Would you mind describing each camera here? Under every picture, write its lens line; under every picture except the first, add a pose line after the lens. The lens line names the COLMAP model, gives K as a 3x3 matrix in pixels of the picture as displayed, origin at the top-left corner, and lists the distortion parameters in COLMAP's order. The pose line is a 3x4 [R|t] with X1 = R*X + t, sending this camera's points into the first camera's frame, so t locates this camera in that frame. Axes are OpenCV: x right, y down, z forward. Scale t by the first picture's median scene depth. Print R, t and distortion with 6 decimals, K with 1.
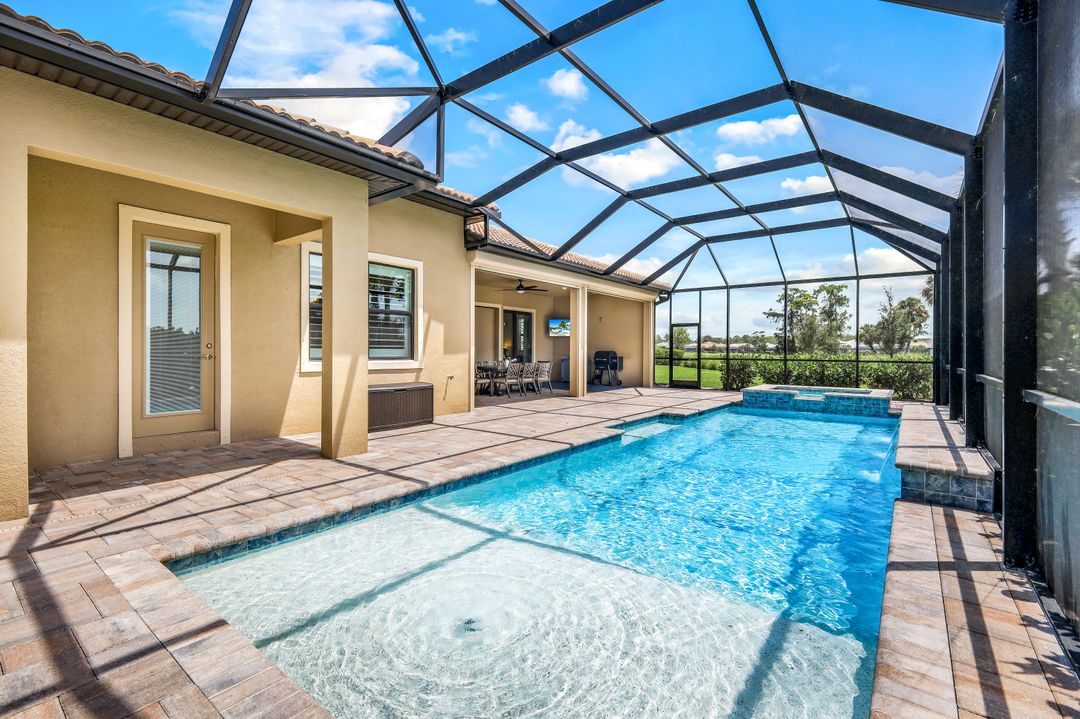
lens RADIAL K [[480.5, 0, 540.7], [0, 480.5, 350.3], [0, 0, 1]] dist [0.003453, -0.000397]
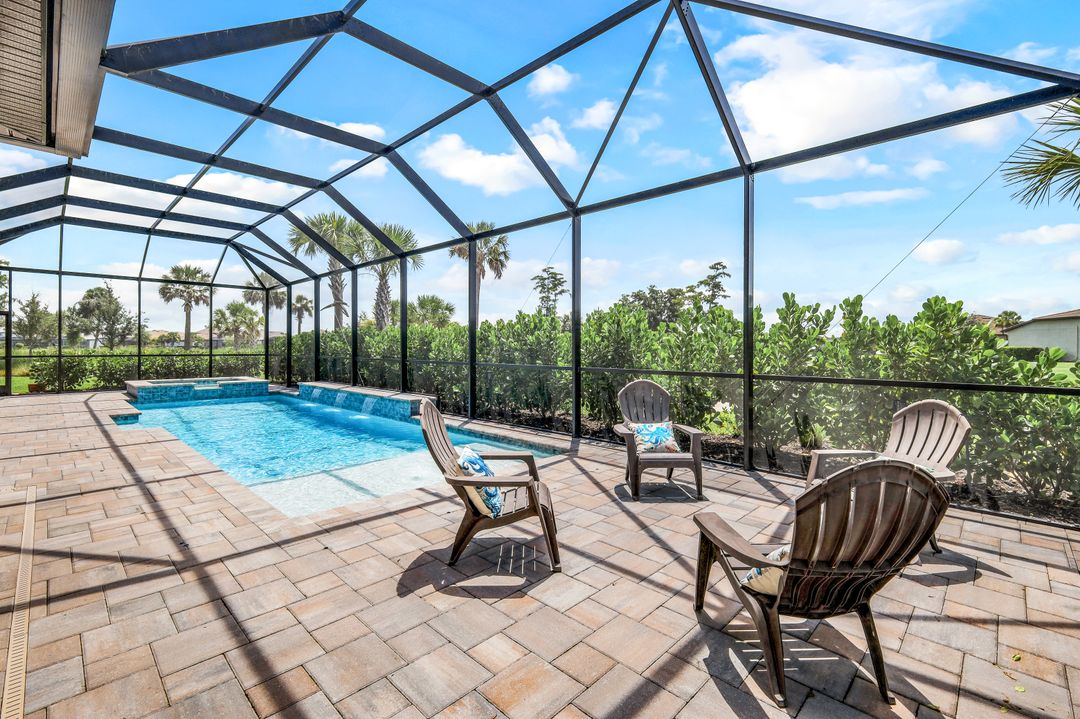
lens RADIAL K [[480.5, 0, 540.7], [0, 480.5, 350.3], [0, 0, 1]] dist [0.003453, -0.000397]
pose [[0.123277, -0.014406, 0.992268, -0.682199], [-0.004901, 0.999874, 0.015125, -0.019825], [-0.992360, -0.006728, 0.123191, 0.050090]]
